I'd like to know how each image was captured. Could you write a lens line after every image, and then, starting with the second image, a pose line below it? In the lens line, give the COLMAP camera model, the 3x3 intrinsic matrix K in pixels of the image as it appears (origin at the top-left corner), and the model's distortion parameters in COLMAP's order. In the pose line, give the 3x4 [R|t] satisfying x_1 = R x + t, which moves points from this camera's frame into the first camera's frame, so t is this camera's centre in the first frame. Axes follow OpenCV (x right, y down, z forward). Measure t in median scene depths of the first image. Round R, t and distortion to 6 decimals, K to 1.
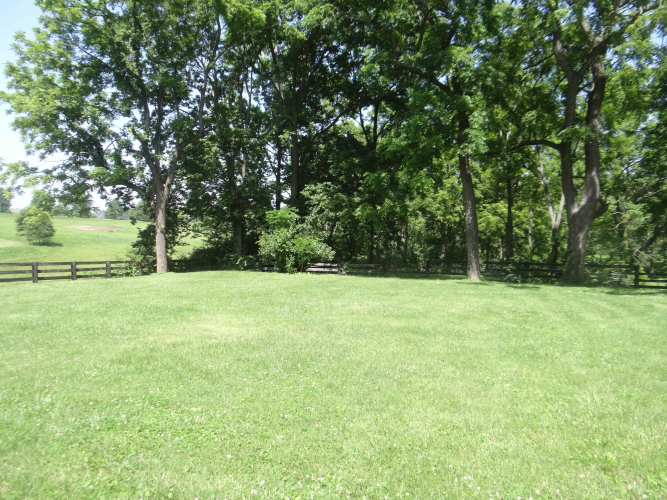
lens RADIAL K [[527.9, 0, 333.5], [0, 527.9, 250.0], [0, 0, 1]] dist [-0.002785, -0.000805]
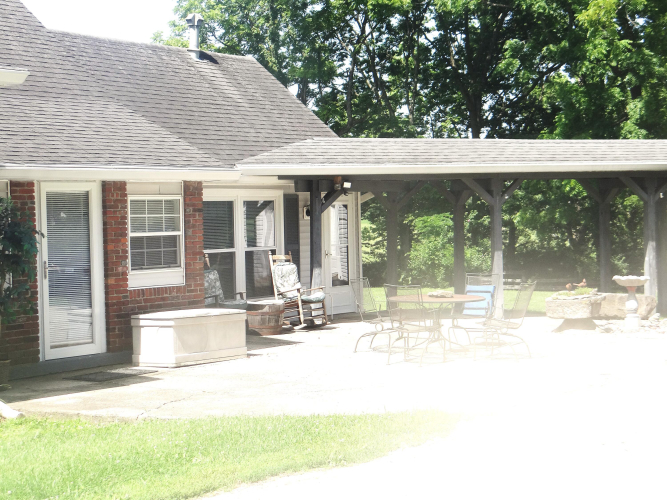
lens RADIAL K [[1148.1, 0, 333.5], [0, 1148.1, 250.0], [0, 0, 1]] dist [0.007594, 0.012607]
pose [[0.948302, -0.021228, -0.316658, 0.342523], [0.015770, 0.999680, -0.019789, 0.015224], [0.316977, 0.013773, 0.948333, -0.845833]]
